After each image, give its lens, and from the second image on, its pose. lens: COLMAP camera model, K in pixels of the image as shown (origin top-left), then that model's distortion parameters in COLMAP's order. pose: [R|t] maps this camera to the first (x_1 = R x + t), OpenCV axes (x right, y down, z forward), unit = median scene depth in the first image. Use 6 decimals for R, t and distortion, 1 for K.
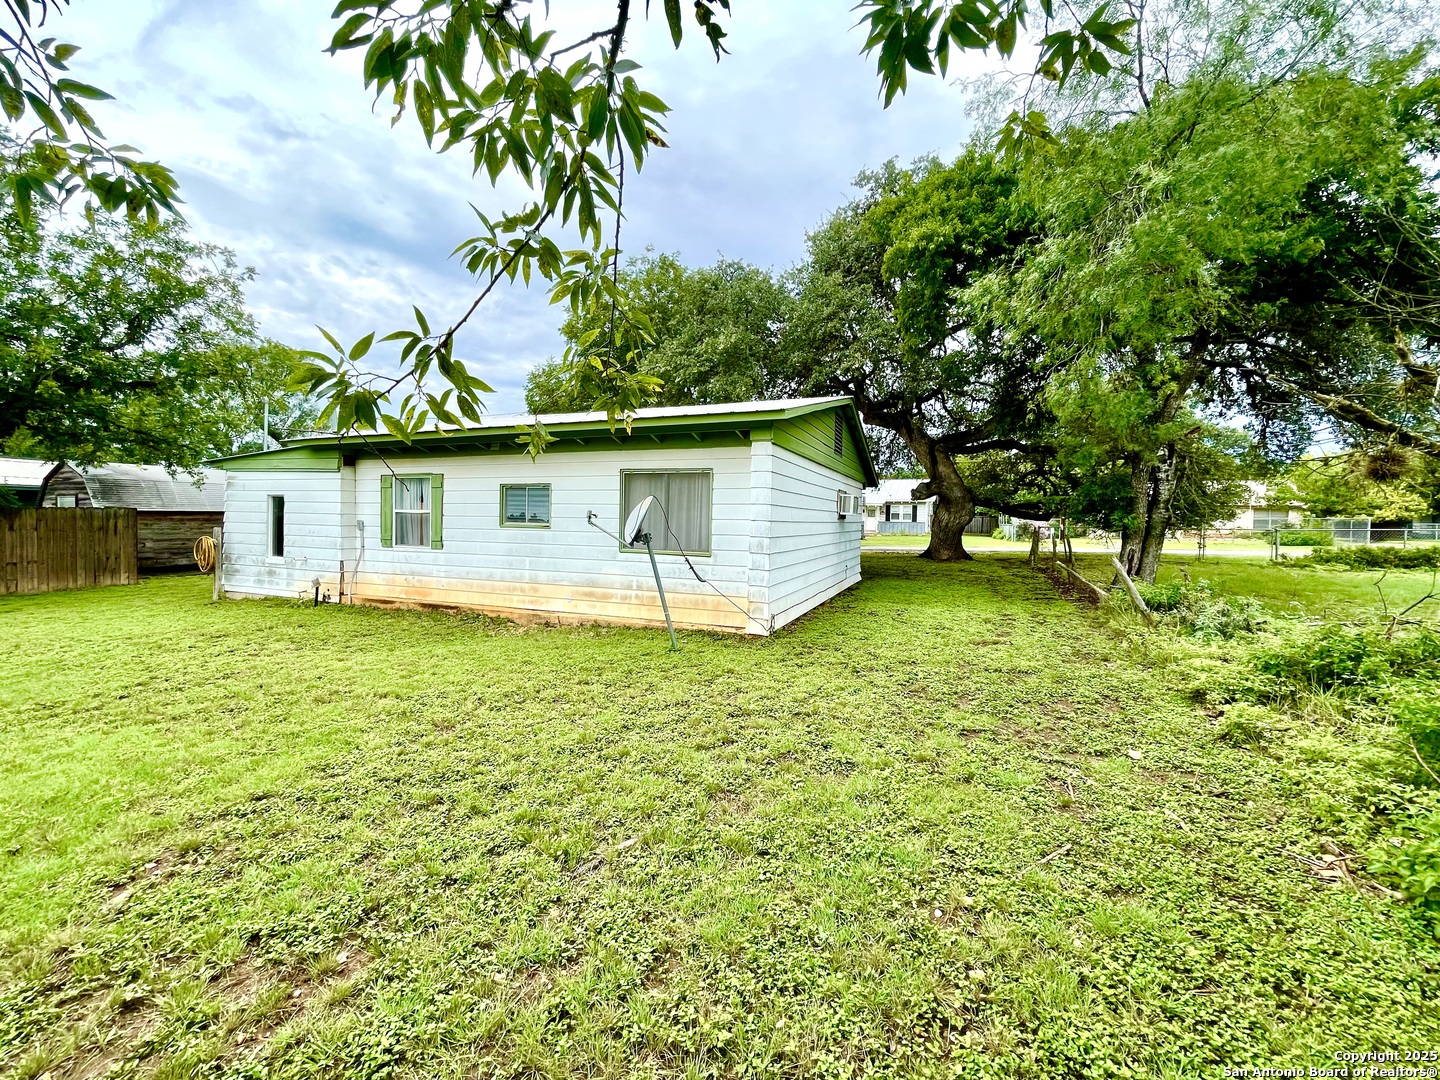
lens RADIAL K [[584.9, 0, 716.6], [0, 584.9, 536.3], [0, 0, 1]] dist [-0.002987, -0.000059]
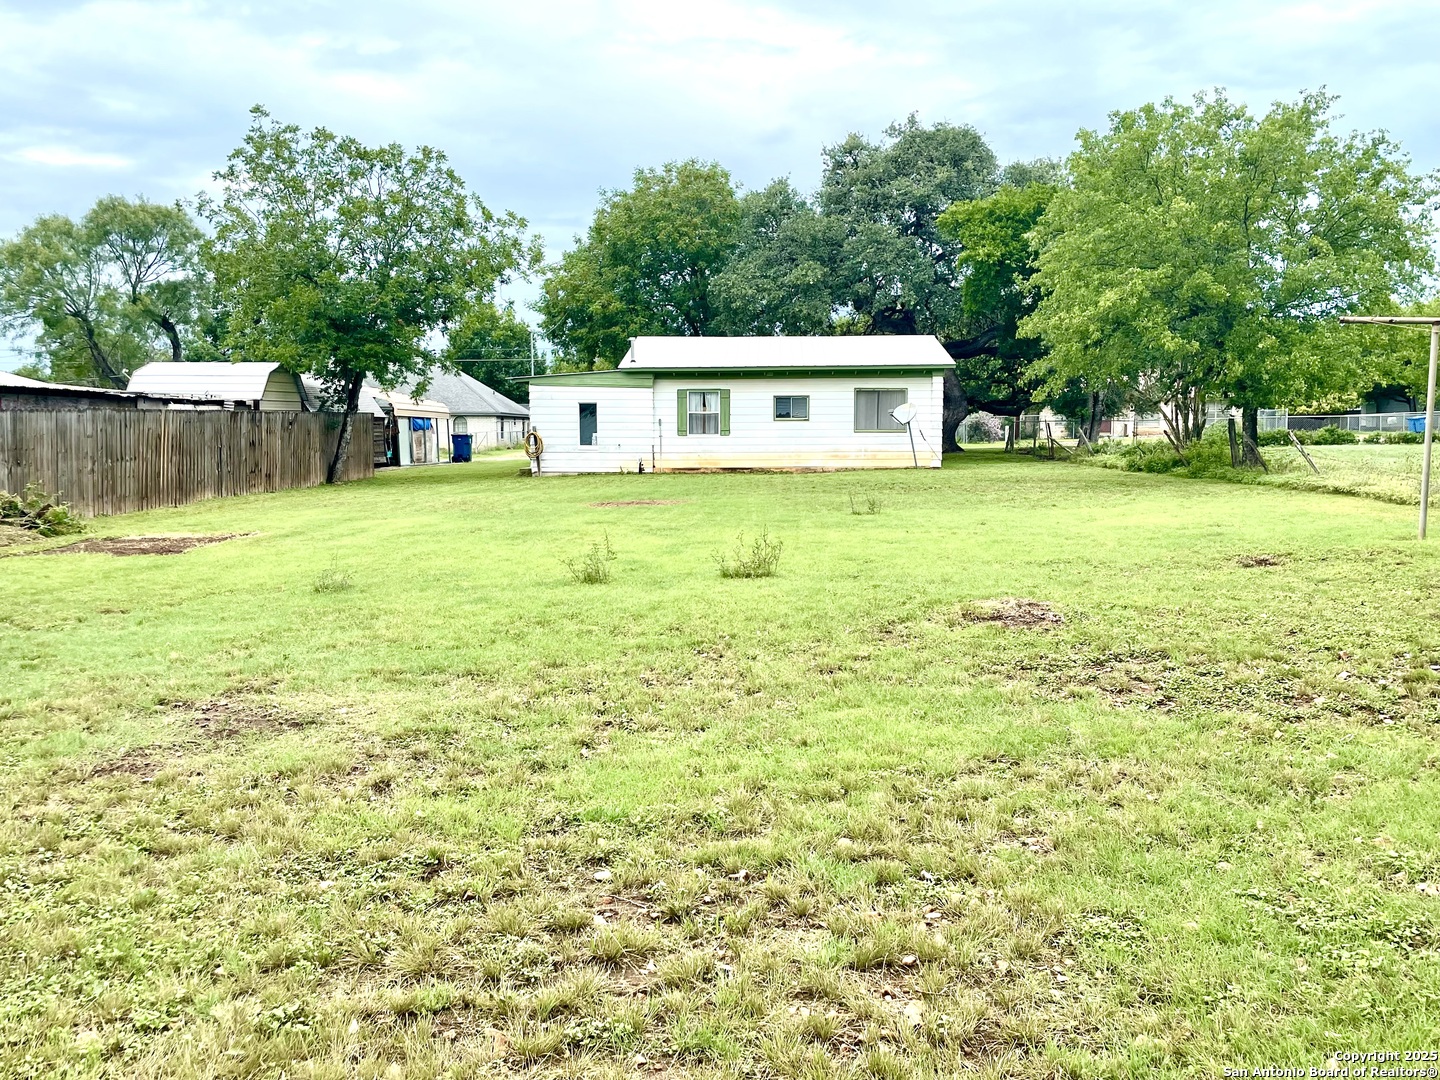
lens RADIAL K [[1252.6, 0, 720.0], [0, 1252.6, 540.0], [0, 0, 1]] dist [0.139155, -0.001794]
pose [[0.942767, -0.044537, 0.330465, -1.678474], [0.028129, 0.998130, 0.054270, 0.125080], [-0.332264, -0.041868, 0.942257, -2.350584]]
